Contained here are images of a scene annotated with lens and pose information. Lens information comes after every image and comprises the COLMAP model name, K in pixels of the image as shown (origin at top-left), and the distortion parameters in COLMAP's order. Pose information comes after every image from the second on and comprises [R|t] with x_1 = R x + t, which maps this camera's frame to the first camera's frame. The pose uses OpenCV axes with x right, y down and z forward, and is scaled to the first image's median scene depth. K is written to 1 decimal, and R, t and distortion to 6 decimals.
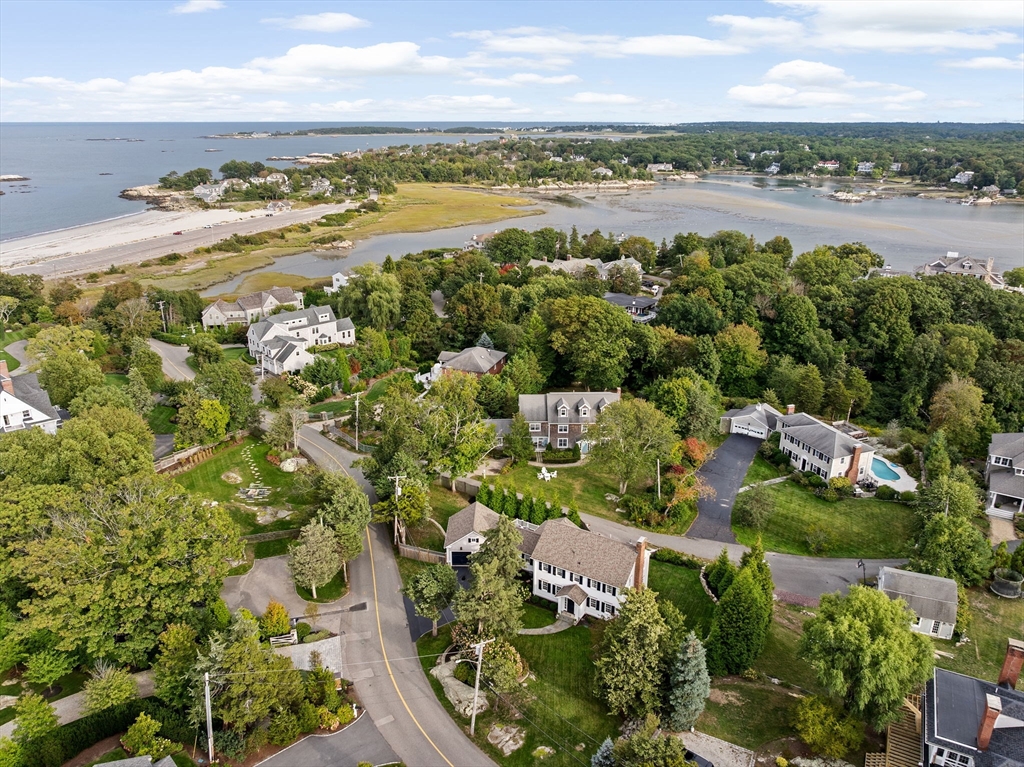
lens RADIAL K [[722.4, 0, 512.0], [0, 722.4, 382.8], [0, 0, 1]] dist [-0.039318, 0.001426]
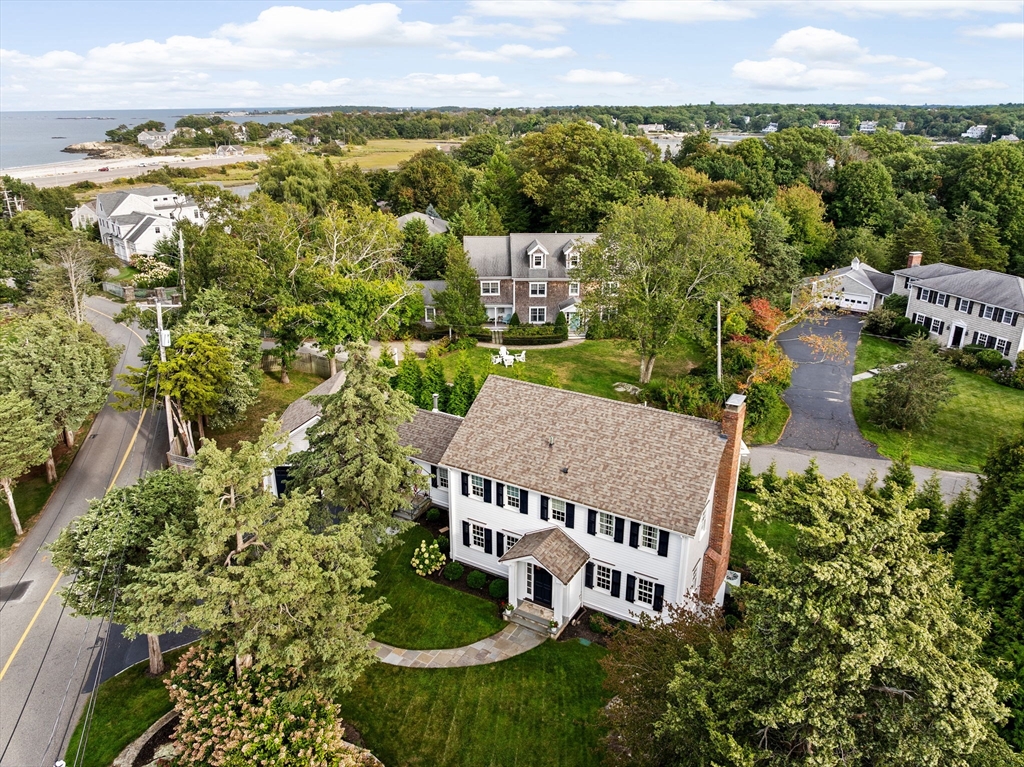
lens RADIAL K [[722.4, 0, 513.7], [0, 722.4, 384.3], [0, 0, 1]] dist [-0.039318, 0.001426]
pose [[0.999789, -0.007440, 0.019156, 0.039357], [0.007092, 0.999810, 0.018143, 0.129958], [-0.019288, -0.018003, 0.999652, 0.411632]]
